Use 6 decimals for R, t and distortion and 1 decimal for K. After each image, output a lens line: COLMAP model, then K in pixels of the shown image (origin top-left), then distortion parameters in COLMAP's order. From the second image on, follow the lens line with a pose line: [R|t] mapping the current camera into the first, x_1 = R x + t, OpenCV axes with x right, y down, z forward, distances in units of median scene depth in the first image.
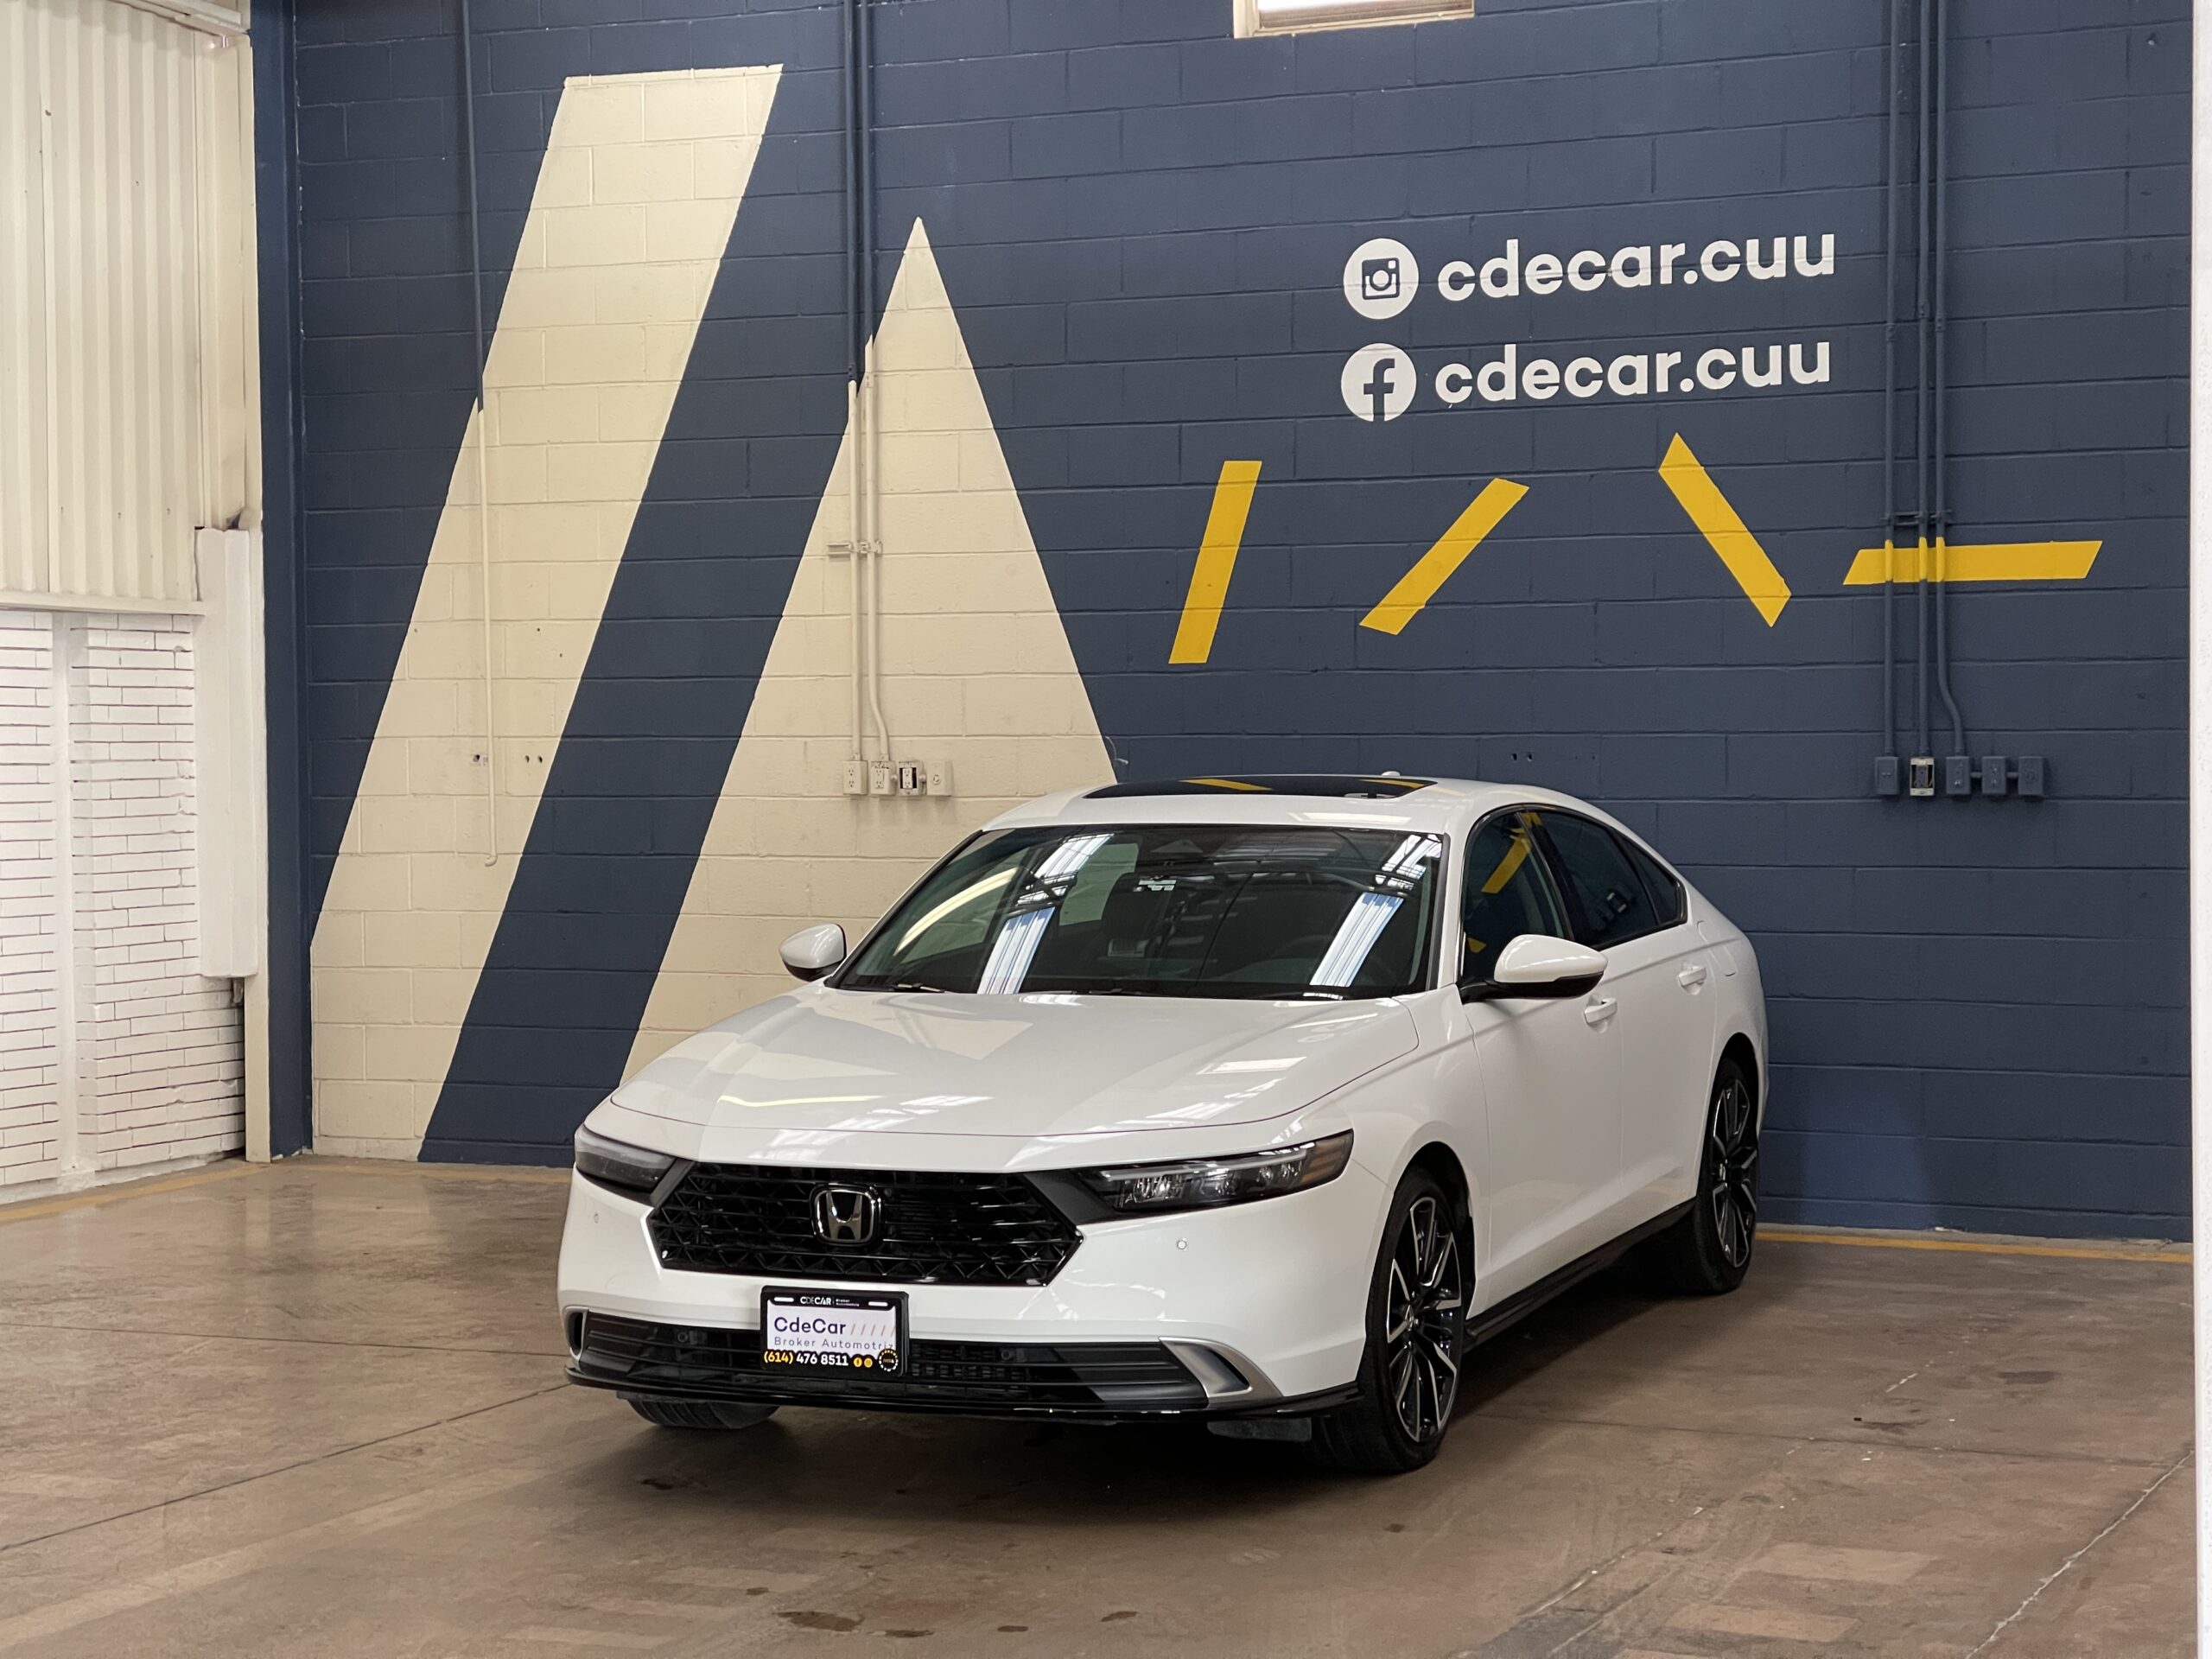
lens RADIAL K [[4108.0, 0, 1110.0], [0, 4108.0, 809.5], [0, 0, 1]] dist [0.263416, 0.000000]
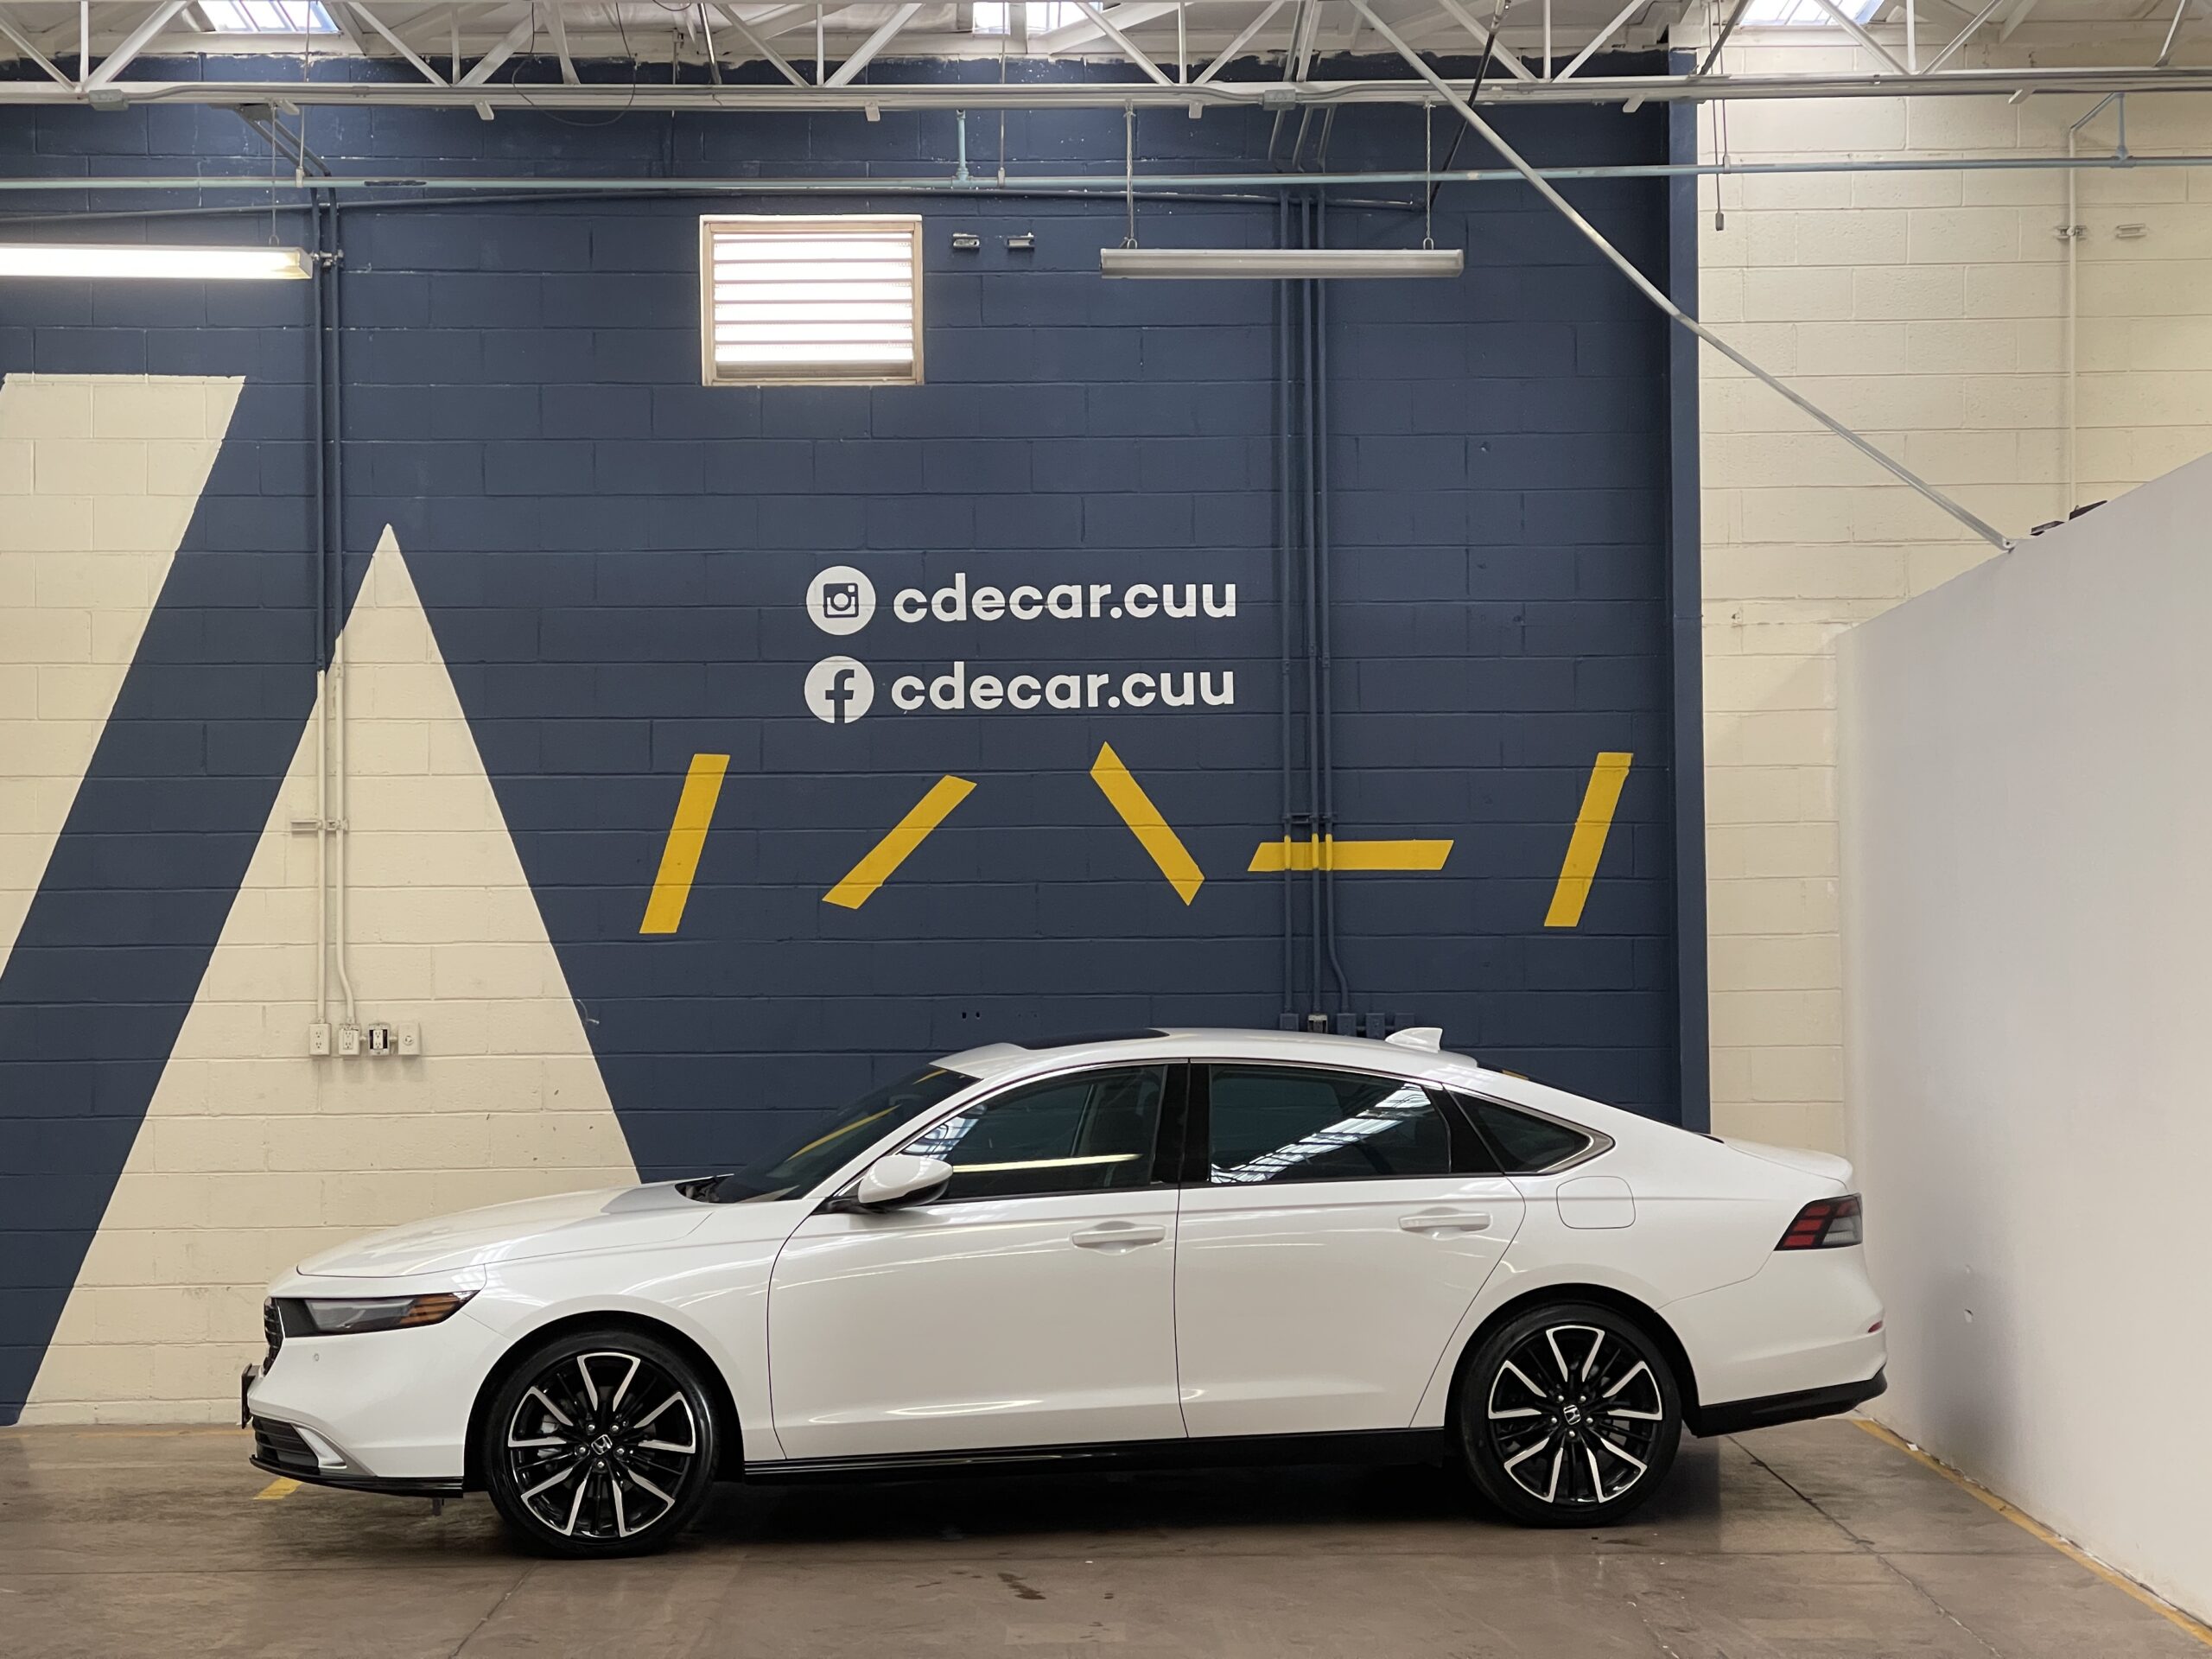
lens RADIAL K [[4108.0, 0, 1112.7], [0, 4108.0, 816.9], [0, 0, 1]] dist [0.263416, 0.000000]
pose [[0.910547, 0.014961, 0.413136, -0.344845], [0.010258, 0.998220, -0.058756, 0.000027], [-0.413279, 0.057738, 0.908772, -0.072372]]
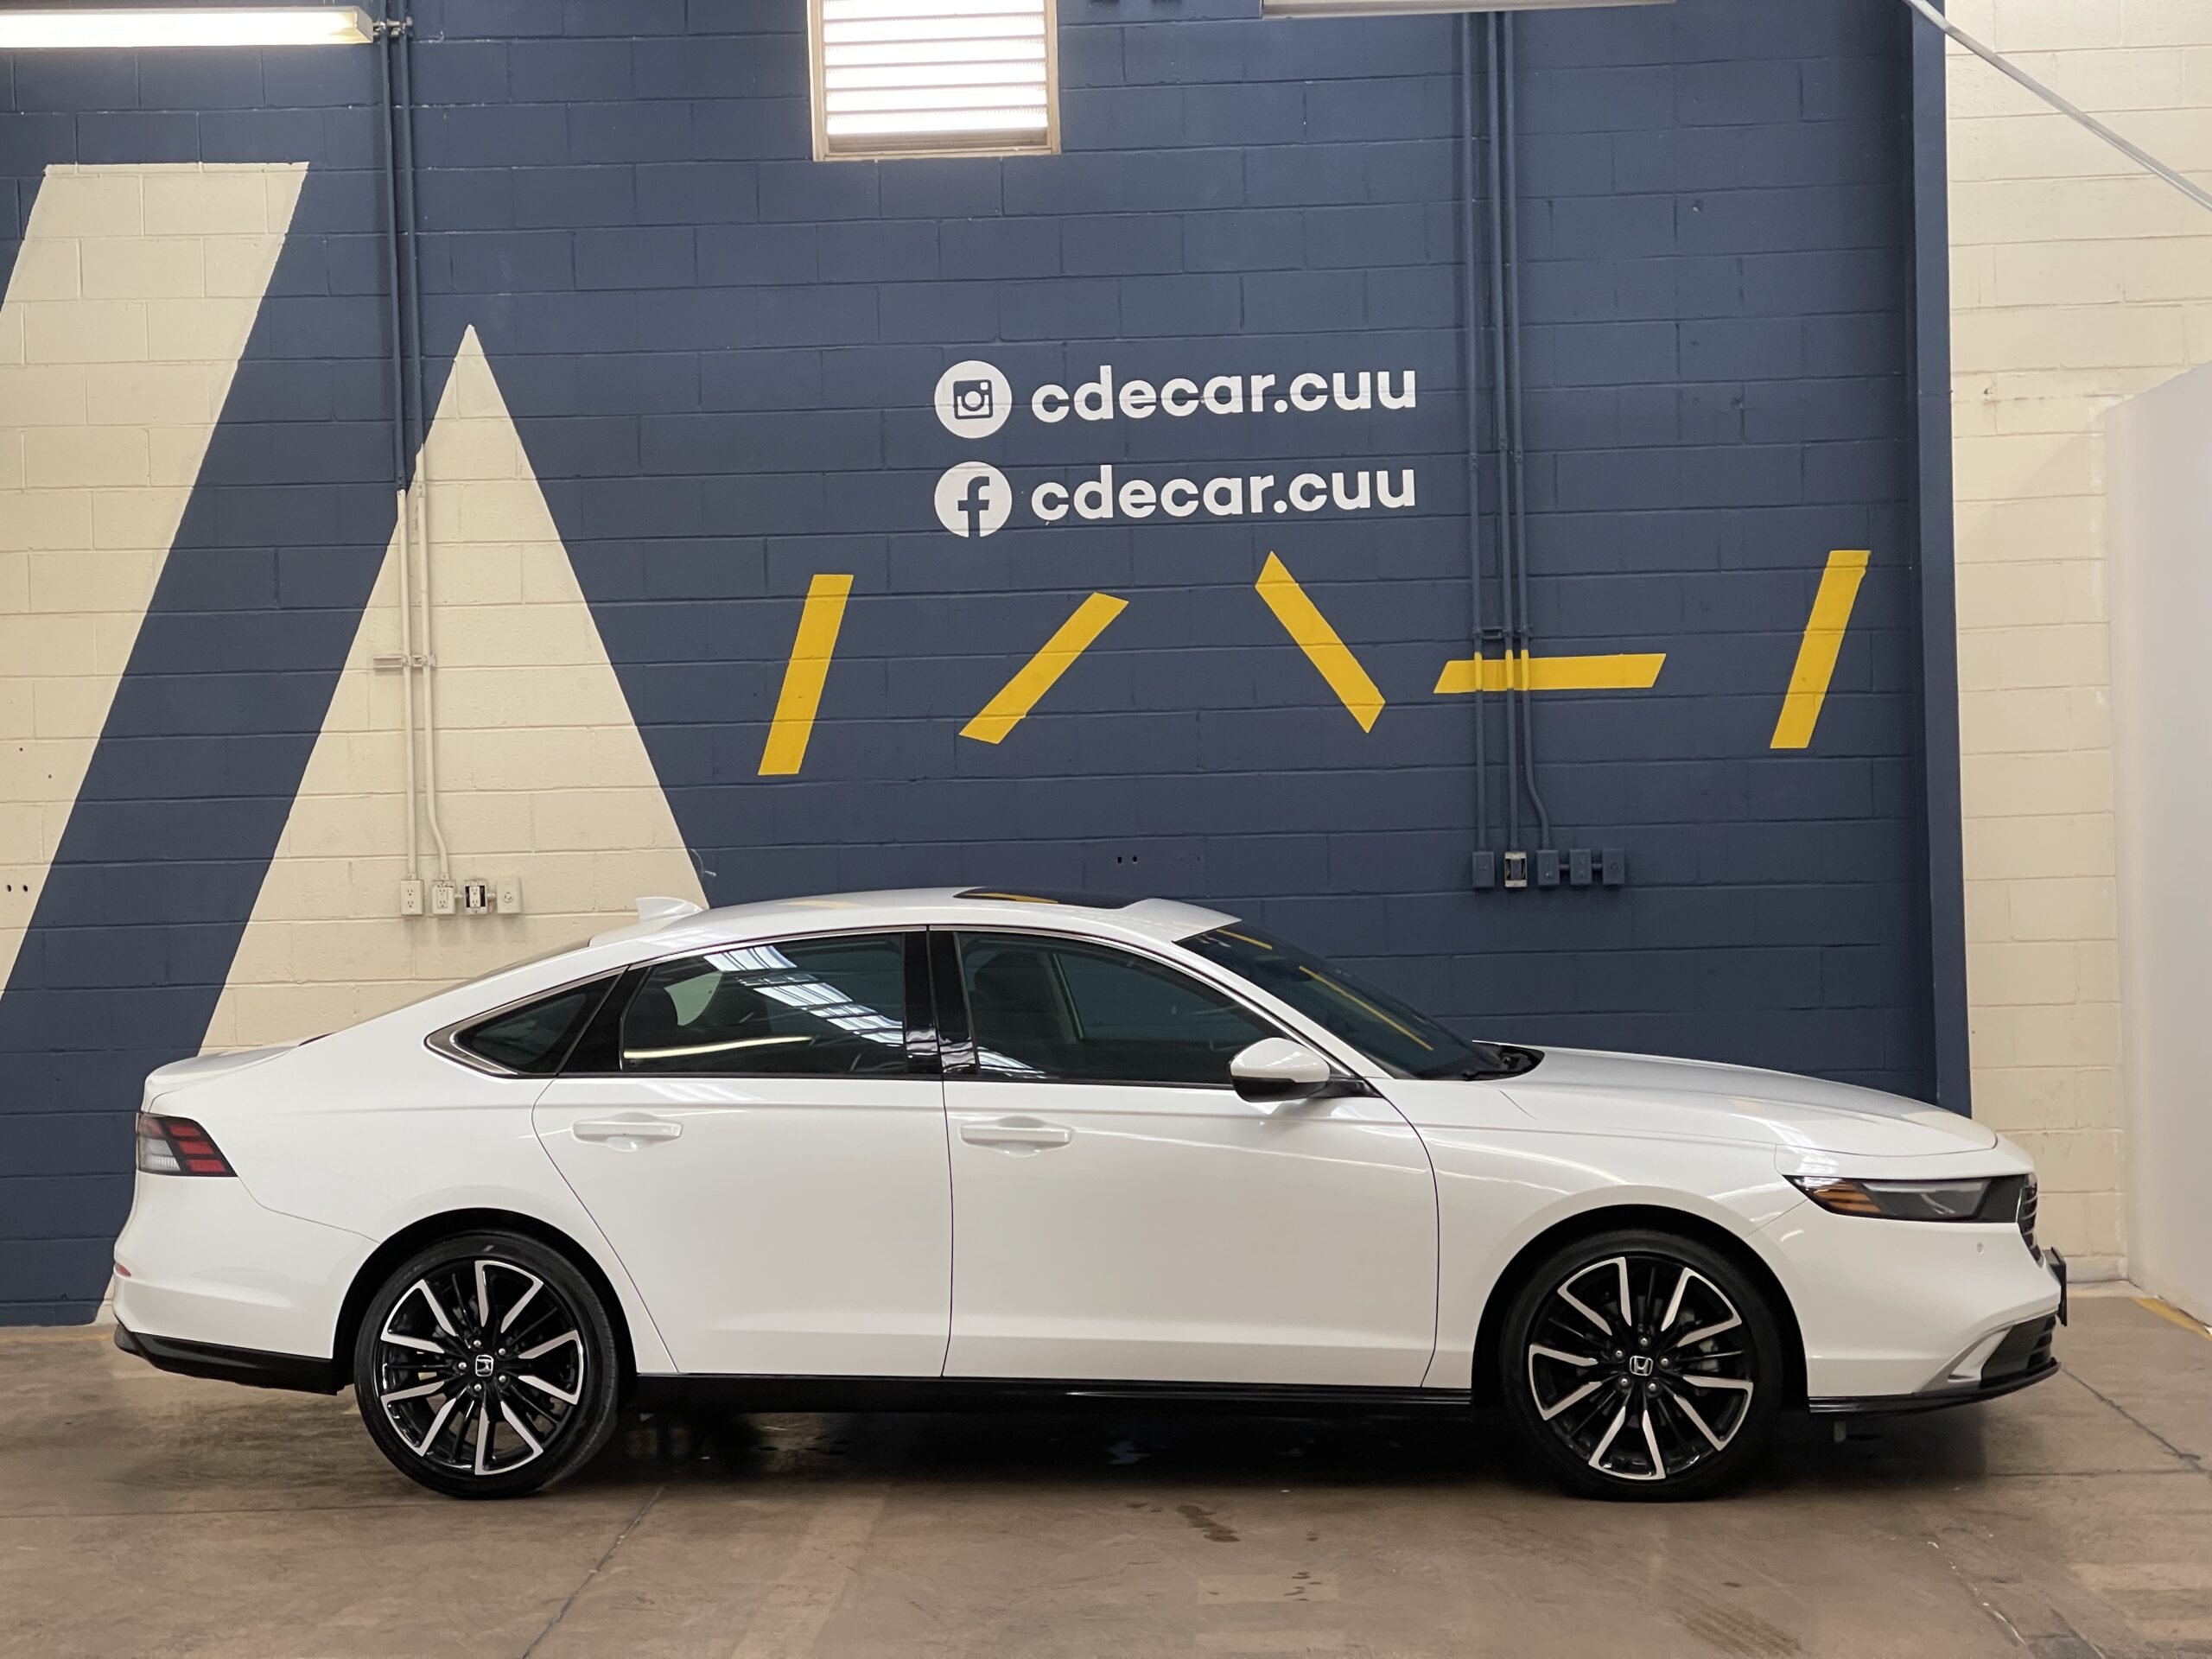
lens RADIAL K [[4108.0, 0, 1087.7], [0, 4108.0, 796.2], [0, 0, 1]] dist [0.263416, 0.000000]
pose [[0.925785, -0.017601, 0.377640, -0.303336], [0.027884, 0.999374, -0.021778, -0.006425], [-0.377020, 0.030692, 0.925696, 0.040939]]
